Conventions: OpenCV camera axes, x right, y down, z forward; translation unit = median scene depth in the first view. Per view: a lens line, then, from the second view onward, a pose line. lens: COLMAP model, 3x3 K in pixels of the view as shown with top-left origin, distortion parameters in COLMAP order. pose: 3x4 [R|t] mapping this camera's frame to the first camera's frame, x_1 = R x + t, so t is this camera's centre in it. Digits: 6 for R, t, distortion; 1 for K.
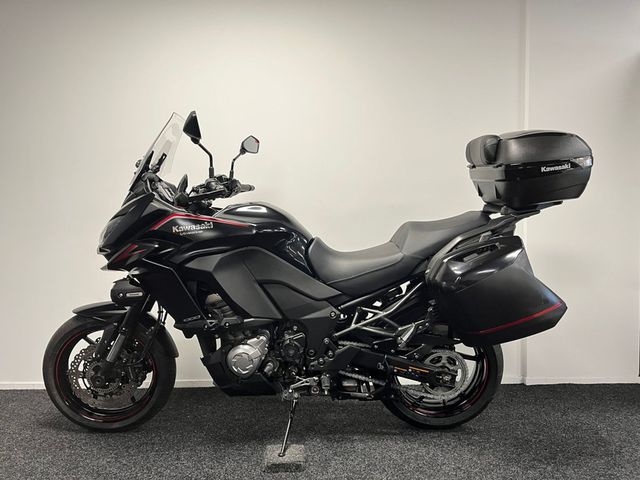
lens RADIAL K [[484.4, 0, 321.6], [0, 484.4, 242.5], [0, 0, 1]] dist [0.065476, -0.069902]
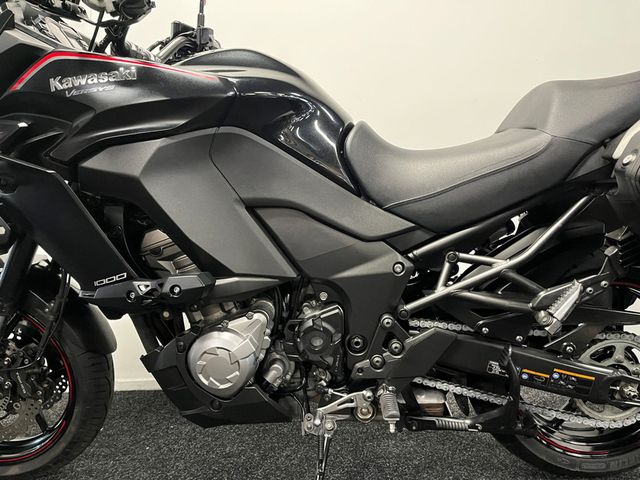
lens RADIAL K [[484.4, 0, 325.5], [0, 484.4, 238.1], [0, 0, 1]] dist [0.065476, -0.069902]
pose [[0.998640, -0.022913, -0.046829, -0.027073], [0.025271, 0.998410, 0.050394, 0.089350], [0.045600, -0.051509, 0.997631, 0.491942]]
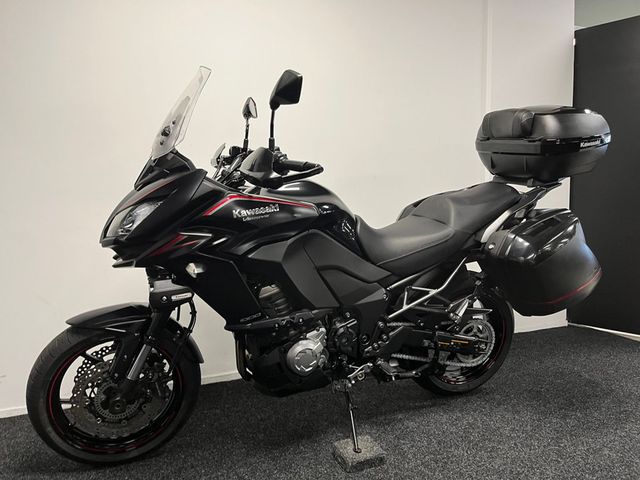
lens RADIAL K [[484.4, 0, 323.1], [0, 484.4, 243.0], [0, 0, 1]] dist [0.065476, -0.069902]
pose [[0.938252, -0.057197, 0.341191, -0.401346], [0.029202, 0.995812, 0.086634, -0.040687], [-0.344717, -0.071321, 0.935993, 0.158785]]
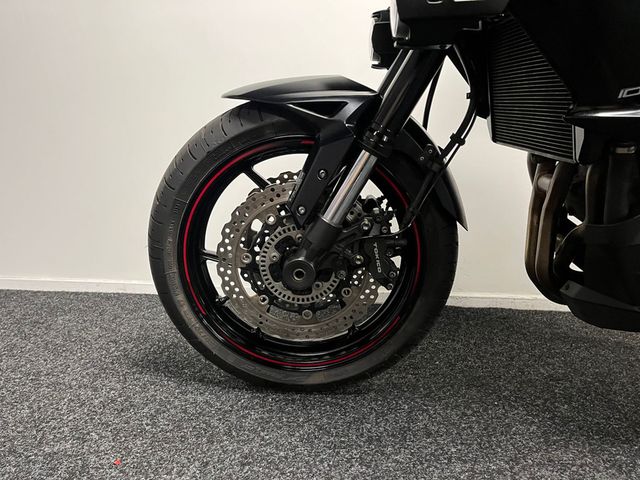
lens RADIAL K [[484.4, 0, 321.1], [0, 484.4, 239.7], [0, 0, 1]] dist [0.065476, -0.069902]
pose [[0.998803, 0.044355, -0.020612, -0.433321], [-0.040994, 0.989038, 0.141855, 0.201245], [0.026678, -0.140840, 0.989673, 0.626489]]
